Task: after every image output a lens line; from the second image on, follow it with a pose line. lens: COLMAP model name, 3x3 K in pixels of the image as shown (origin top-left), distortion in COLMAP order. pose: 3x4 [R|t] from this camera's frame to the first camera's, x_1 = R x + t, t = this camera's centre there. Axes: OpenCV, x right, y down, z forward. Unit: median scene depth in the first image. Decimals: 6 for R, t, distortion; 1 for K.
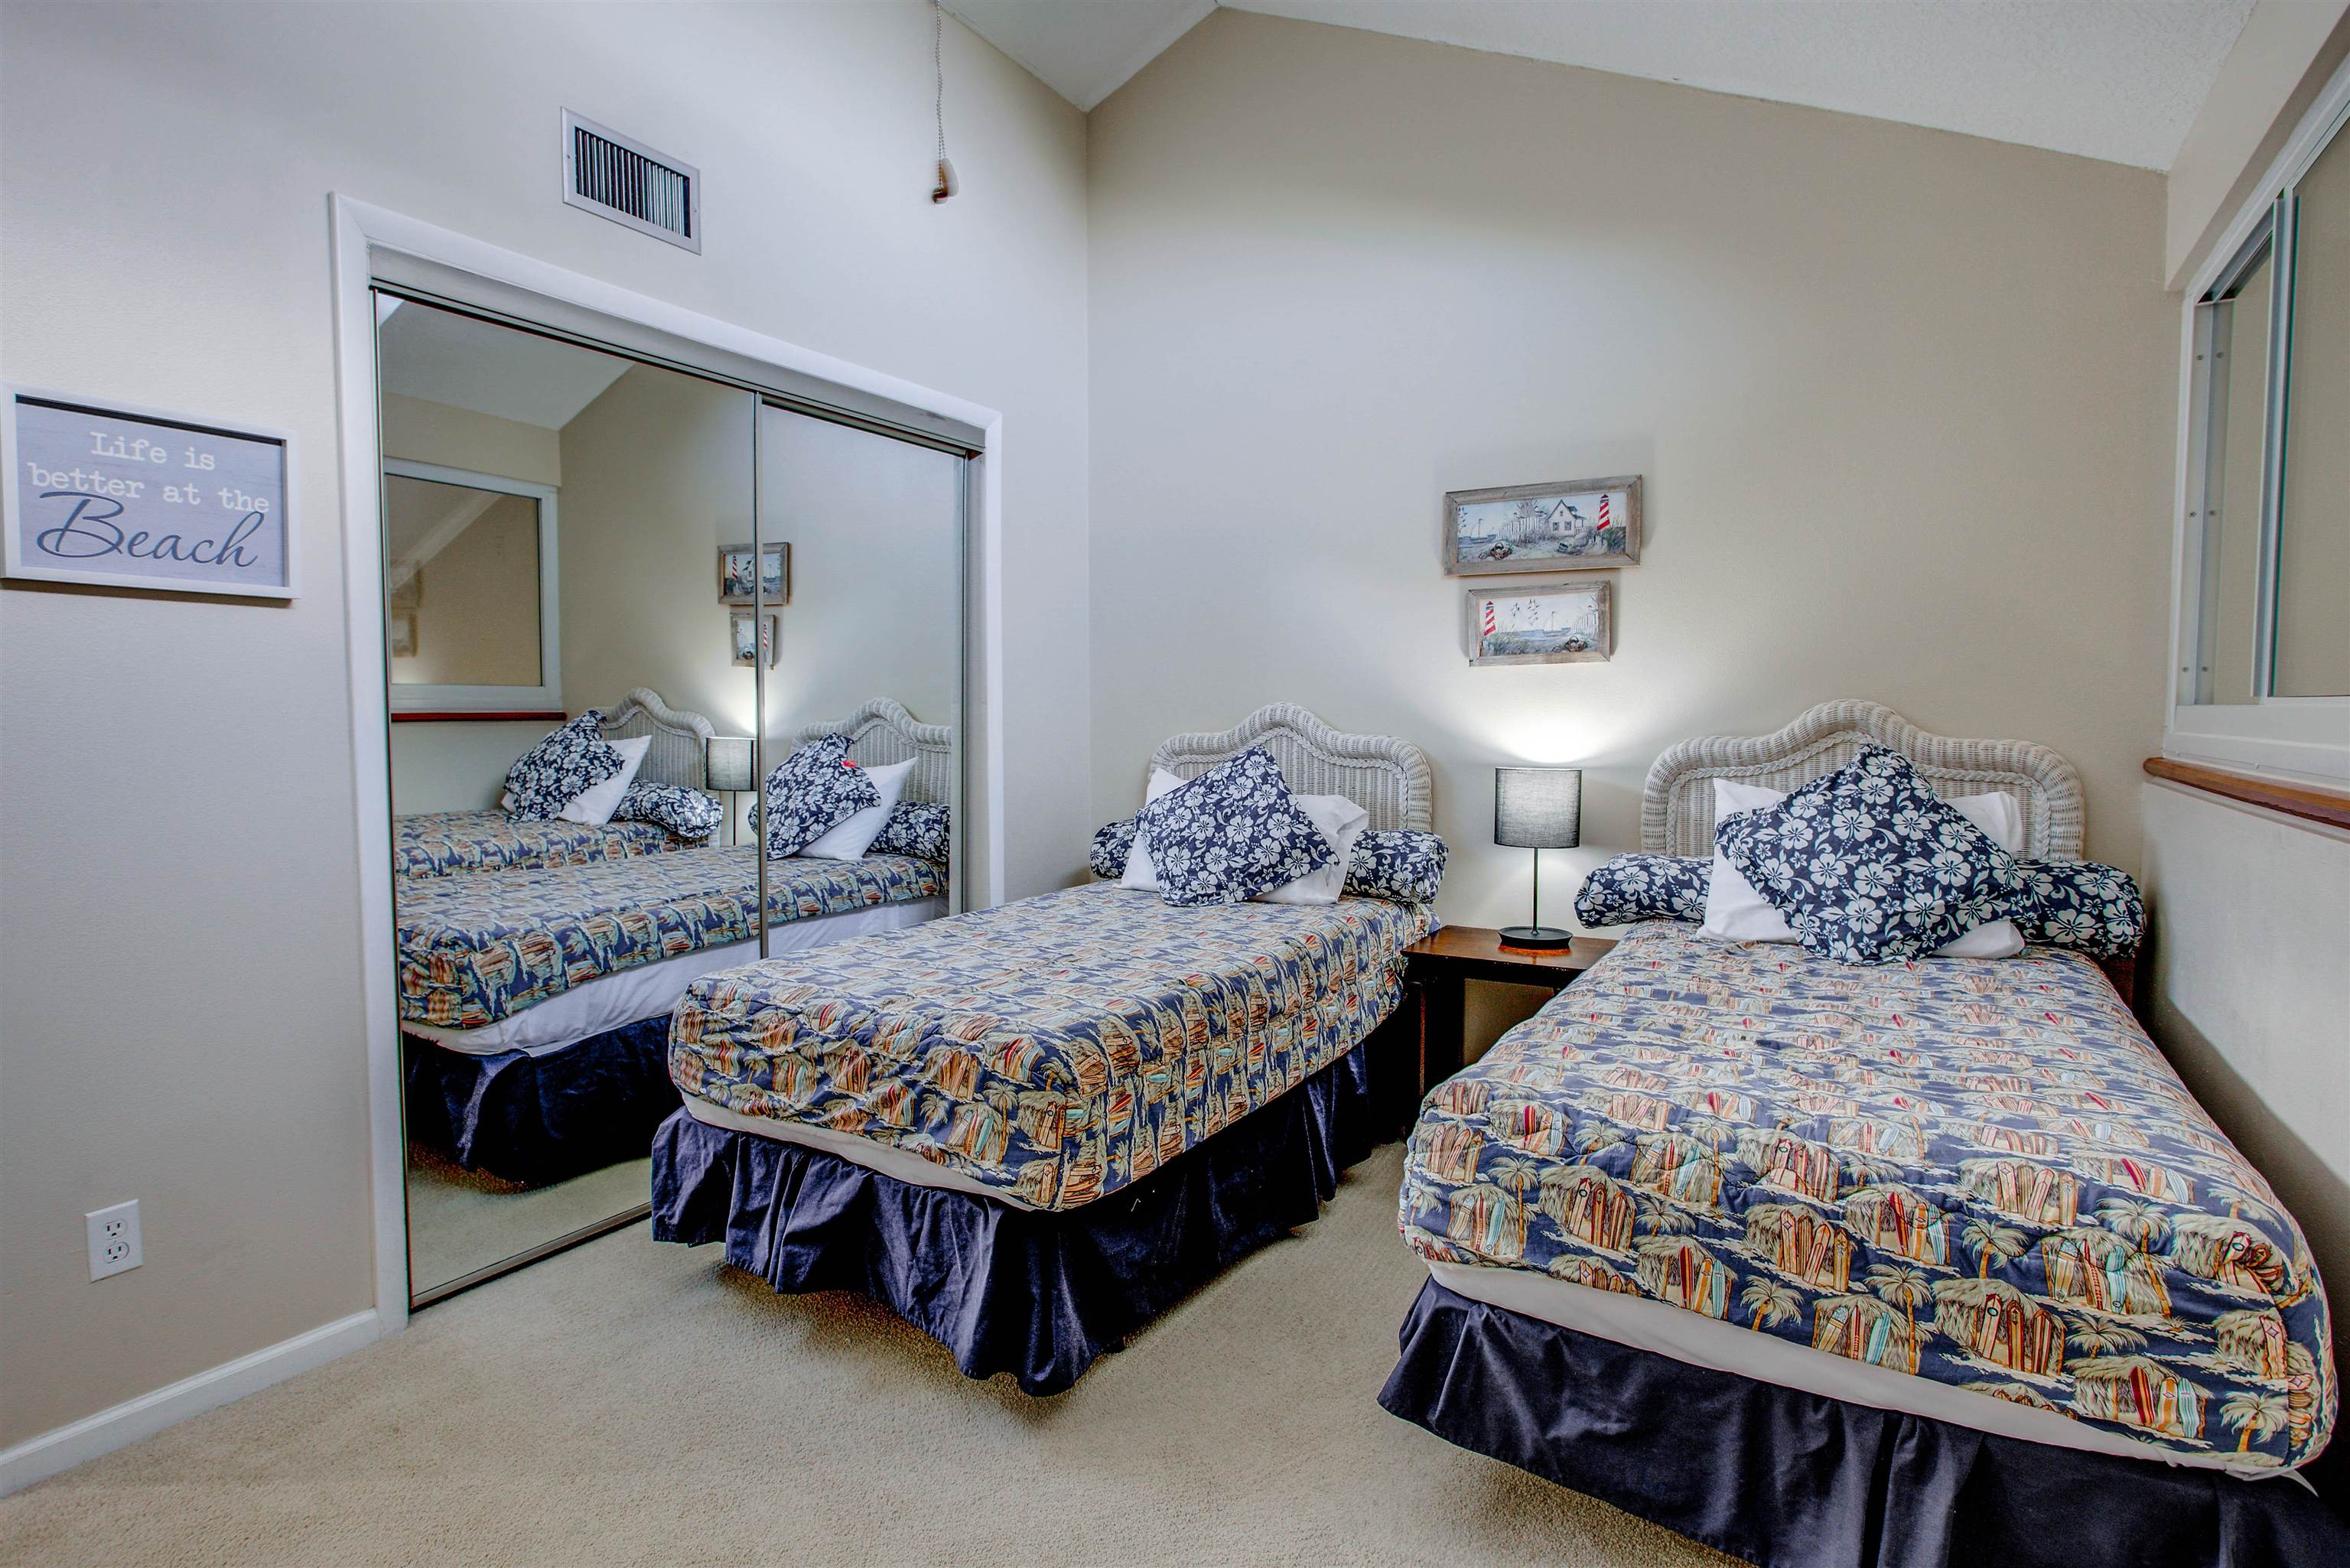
lens RADIAL K [[1186.0, 0, 1168.9], [0, 1186.0, 781.6], [0, 0, 1]] dist [-0.018901, 0.007561]
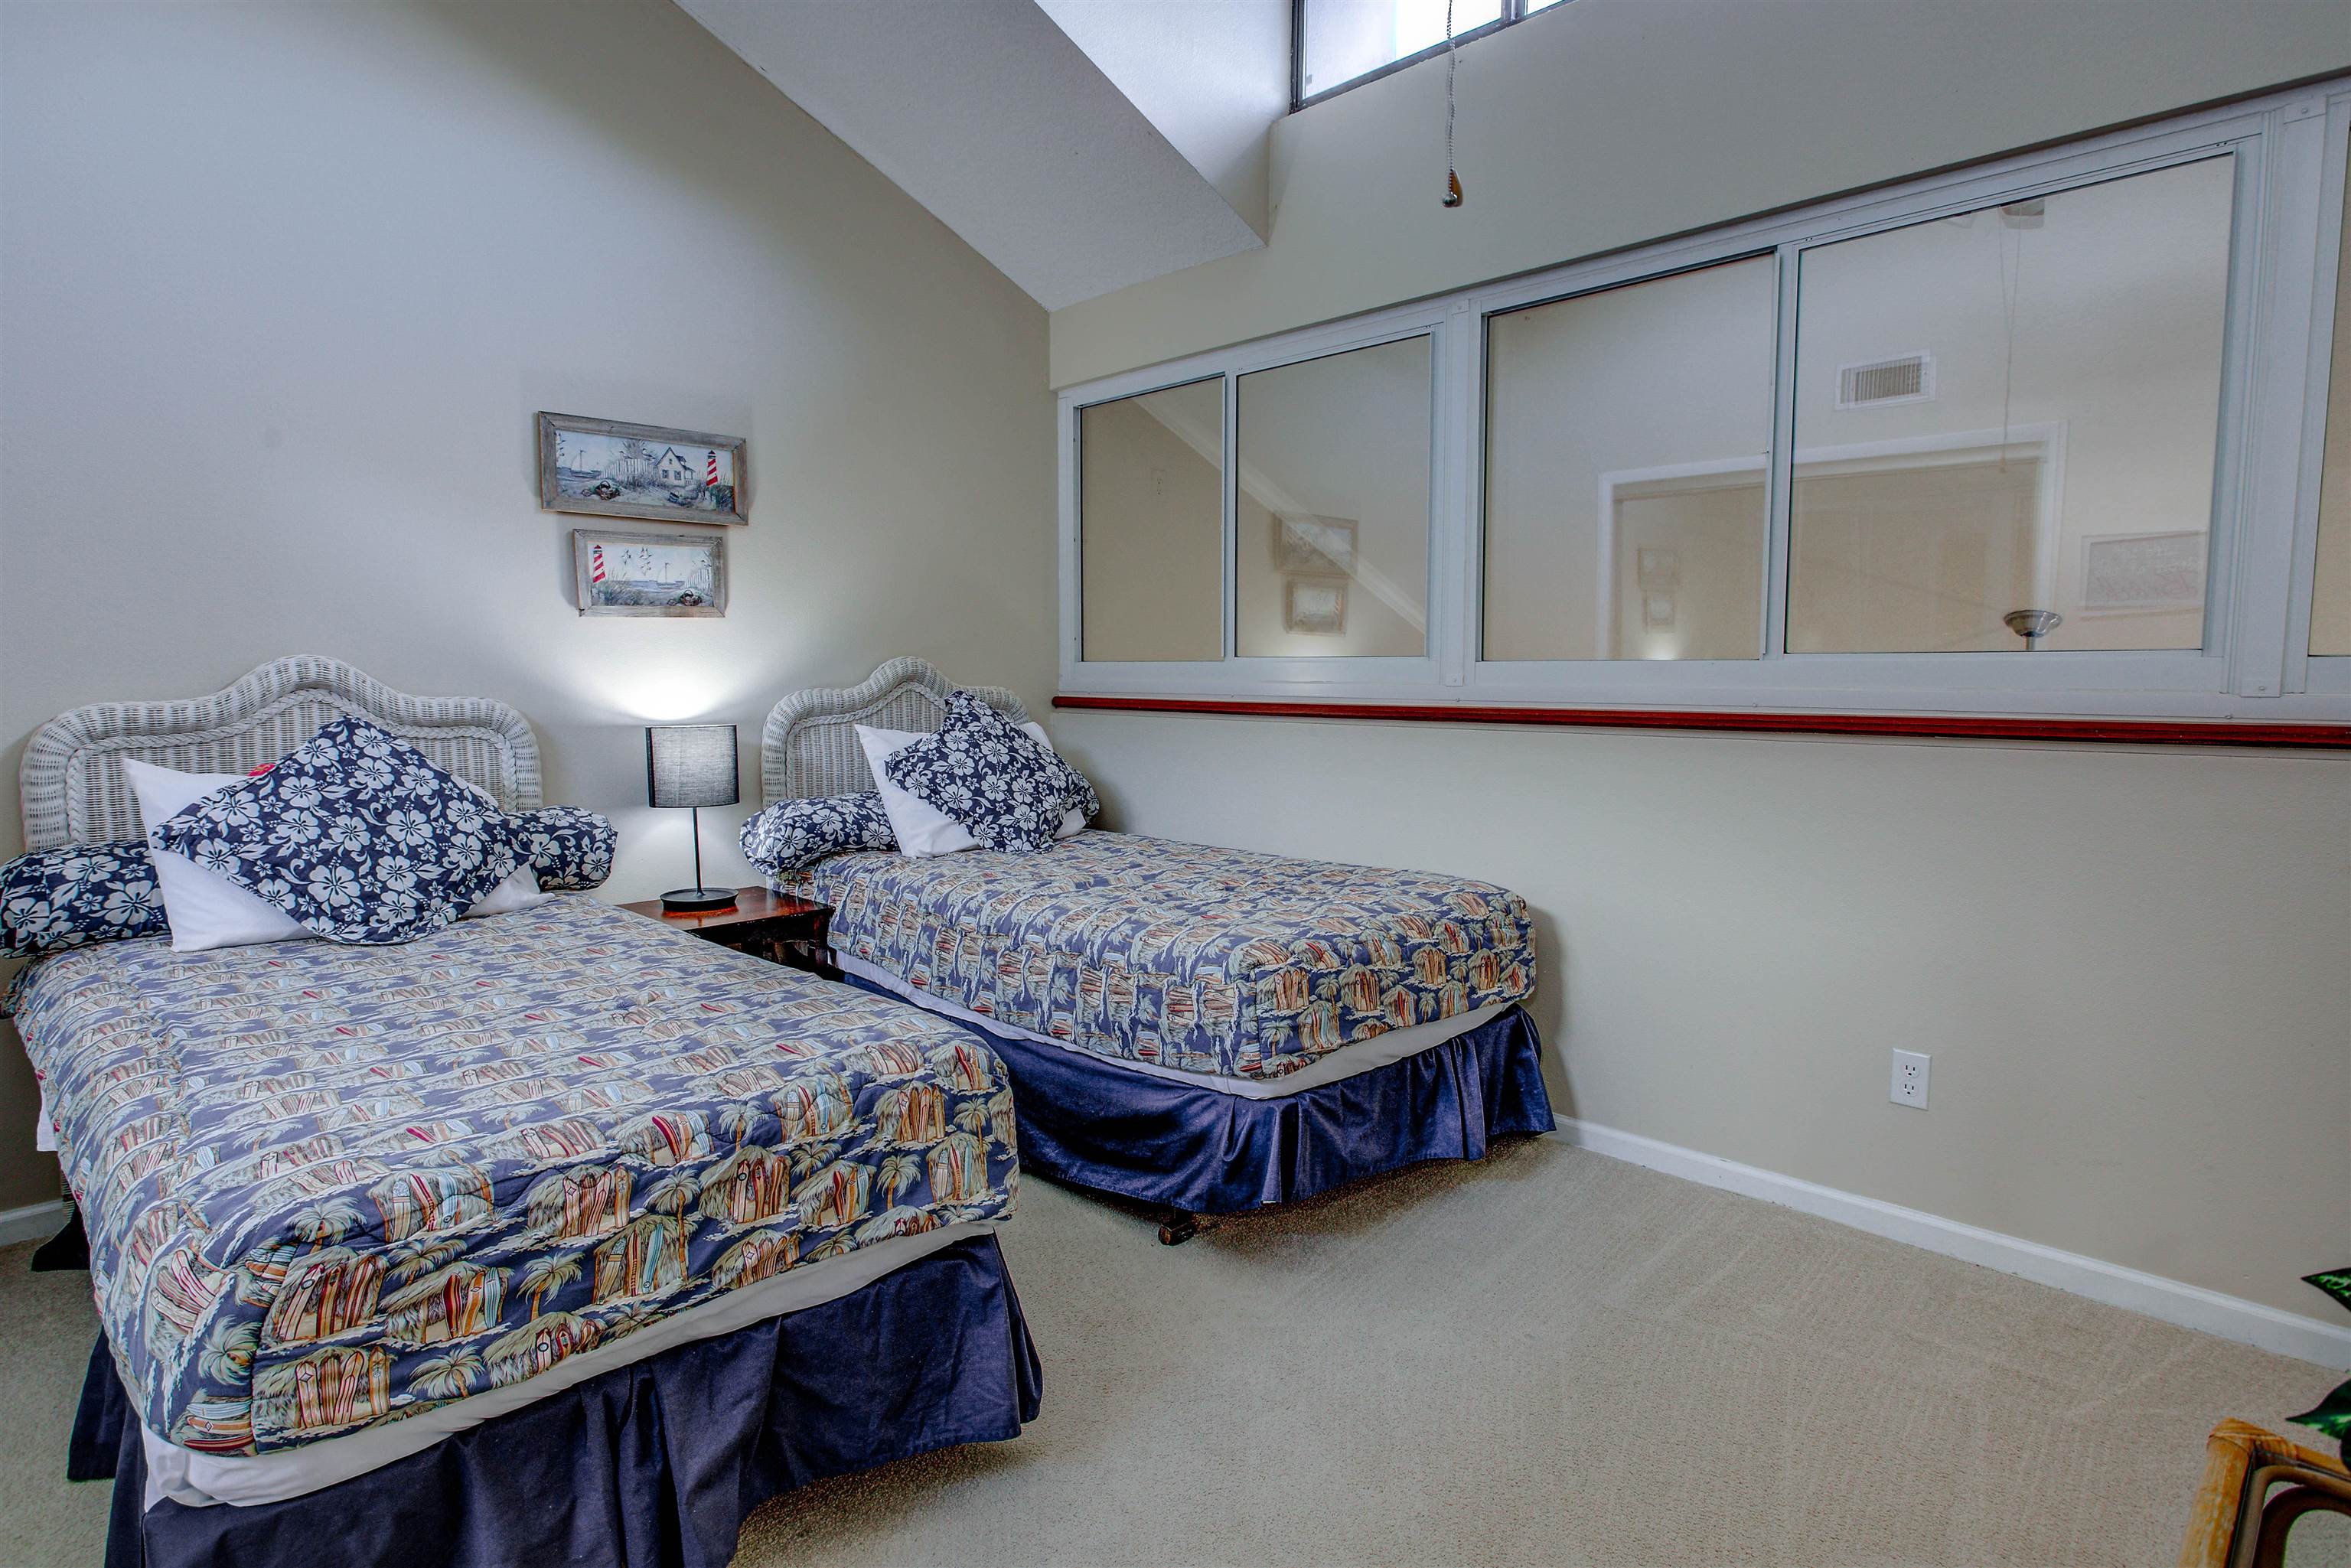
lens RADIAL K [[1186.6, 0, 1169.4], [0, 1186.6, 781.6], [0, 0, 1]] dist [-0.018901, 0.007561]
pose [[0.283069, -0.090745, 0.954797, -0.604364], [0.058667, 0.995288, 0.077200, -0.020675], [-0.957304, 0.034162, 0.287059, 0.414621]]
